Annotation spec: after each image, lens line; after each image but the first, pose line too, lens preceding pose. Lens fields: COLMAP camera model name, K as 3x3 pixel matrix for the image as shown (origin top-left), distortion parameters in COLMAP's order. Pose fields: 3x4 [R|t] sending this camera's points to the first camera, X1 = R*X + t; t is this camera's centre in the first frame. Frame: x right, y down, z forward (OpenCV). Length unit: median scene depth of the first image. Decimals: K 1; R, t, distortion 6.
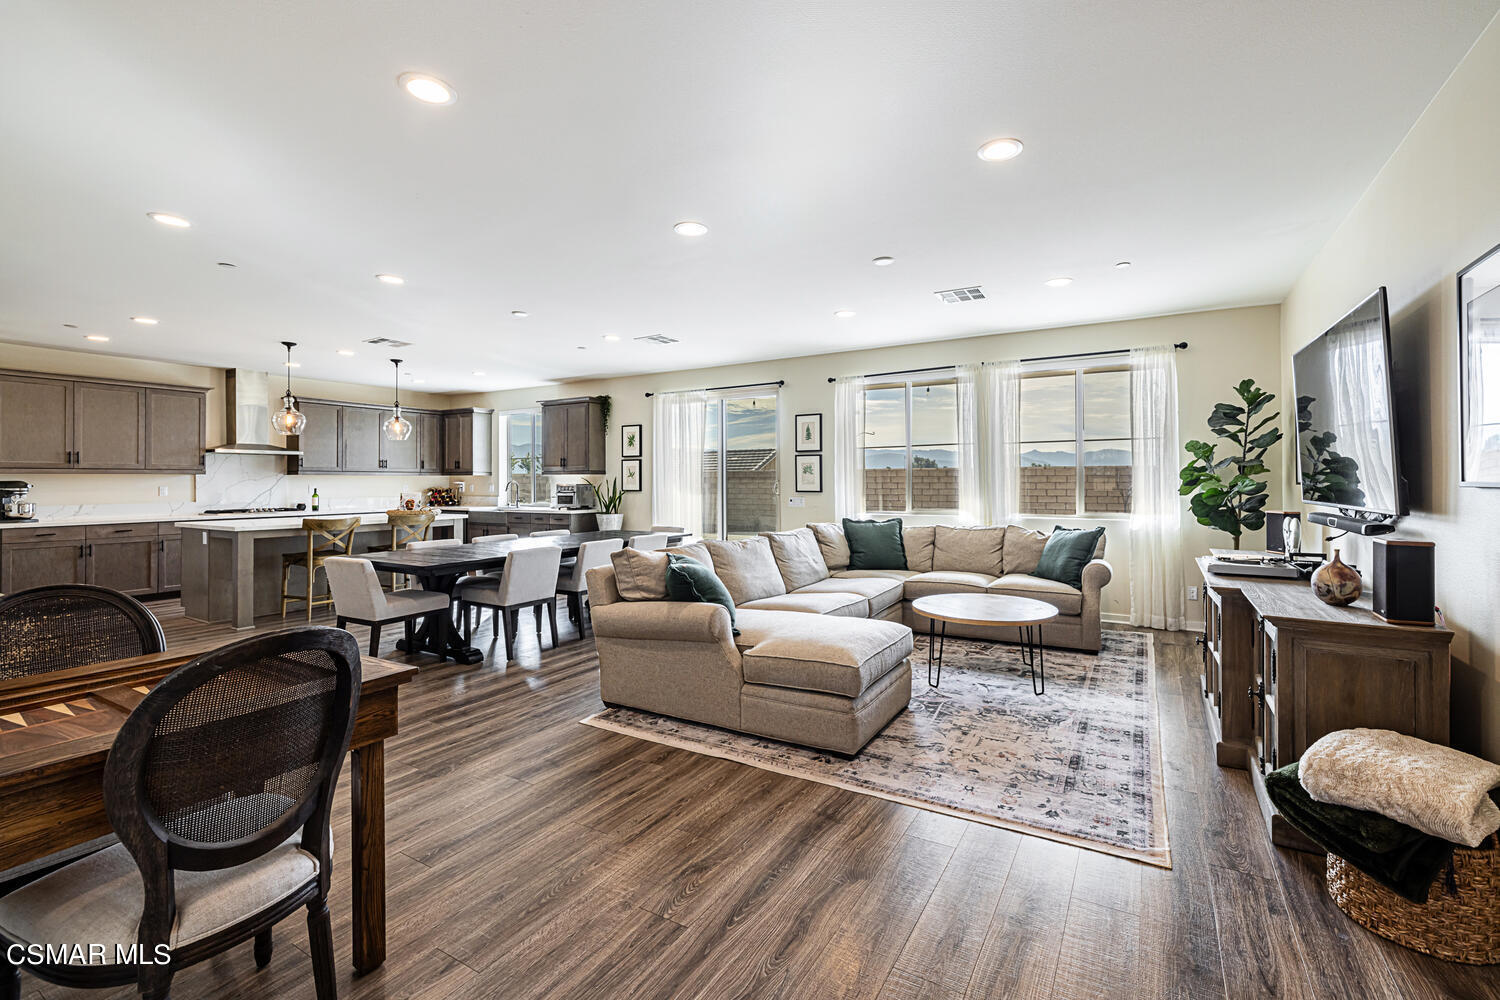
lens RADIAL K [[645.1, 0, 801.0], [0, 645.1, 476.5], [0, 0, 1]] dist [-0.001202, -0.000204]
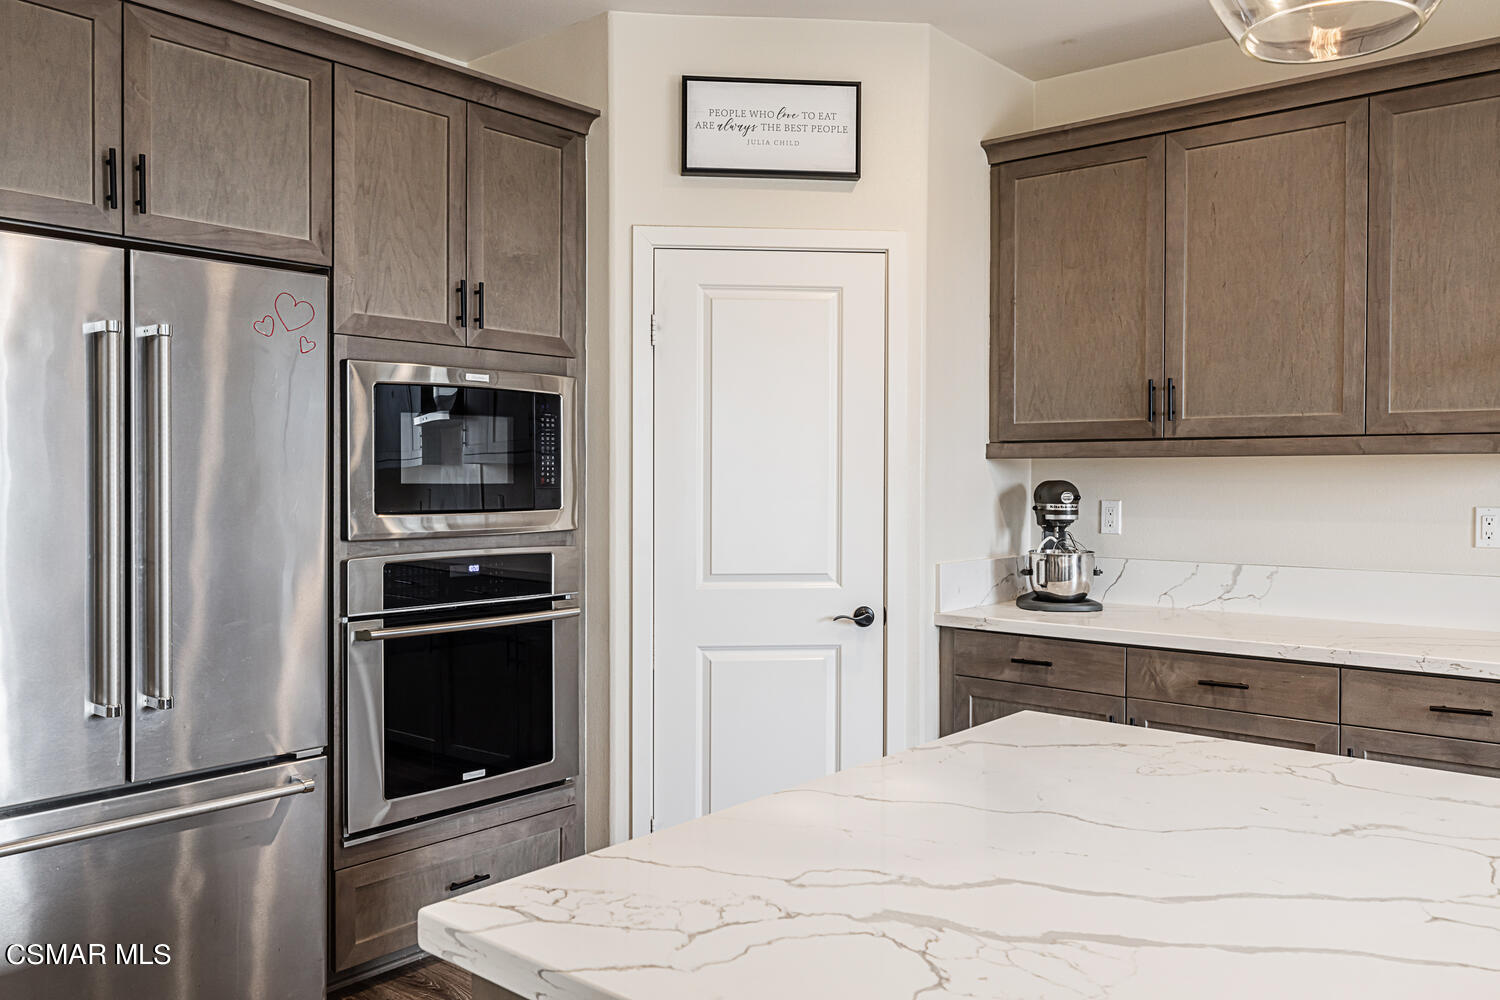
lens RADIAL K [[1170.2, 0, 756.5], [0, 1170.2, 493.5], [0, 0, 1]] dist [-0.003206, 0.000678]
pose [[-0.203748, 0.019115, -0.978837, -0.446531], [0.004605, 0.999817, 0.018567, 0.001187], [0.979013, -0.000724, -0.203799, 0.711325]]
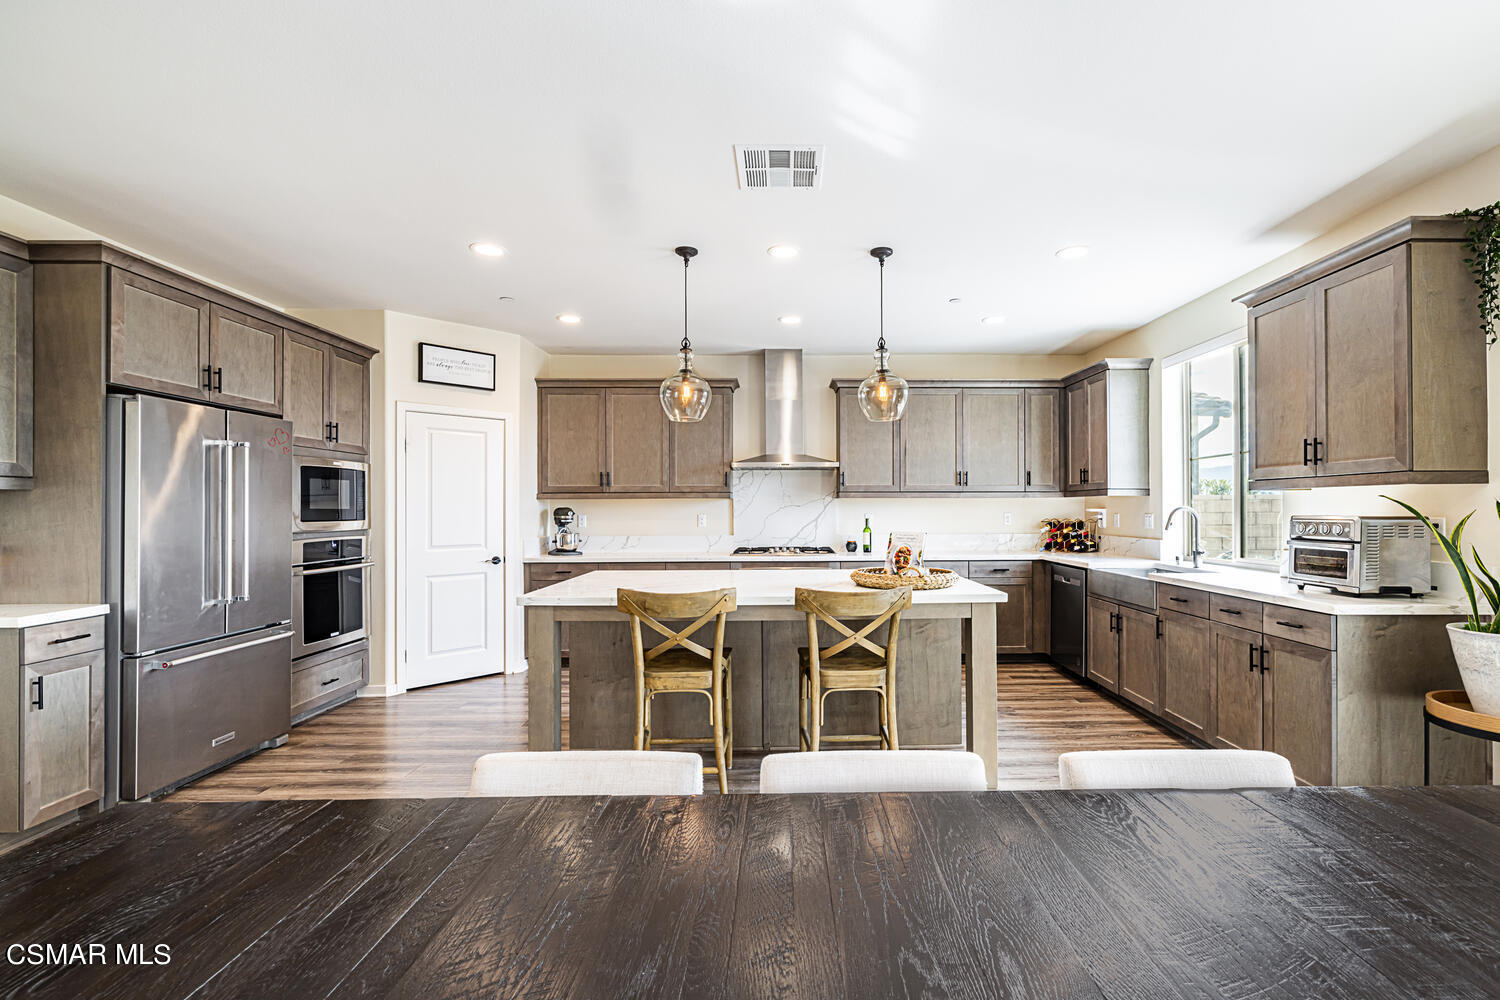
lens RADIAL K [[664.0, 0, 792.1], [0, 664.0, 503.3], [0, 0, 1]] dist [-0.000123, -0.000130]
pose [[0.490375, -0.006147, -0.871490, -0.203881], [0.007659, 0.999967, -0.002743, 0.004325], [0.871478, -0.005329, 0.490406, 0.604737]]
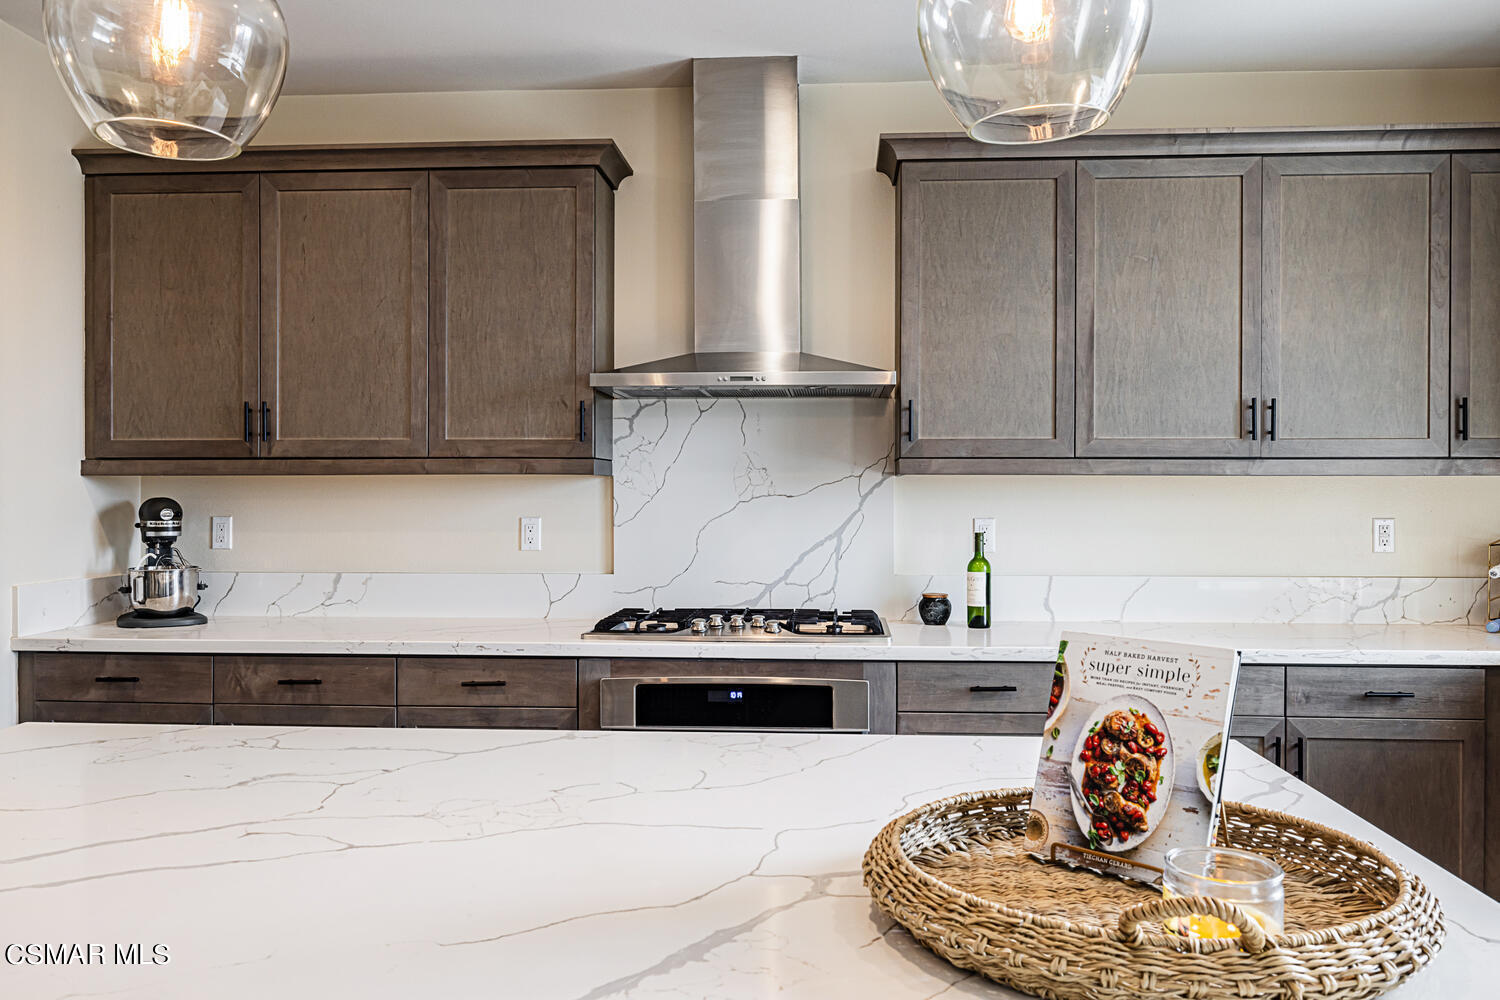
lens RADIAL K [[1170.2, 0, 756.5], [0, 1170.2, 493.5], [0, 0, 1]] dist [-0.003206, 0.000678]
pose [[0.412121, 0.006217, -0.911108, -0.403482], [0.003851, 0.999956, 0.008565, 0.000536], [0.911121, -0.007038, 0.412079, 0.755143]]
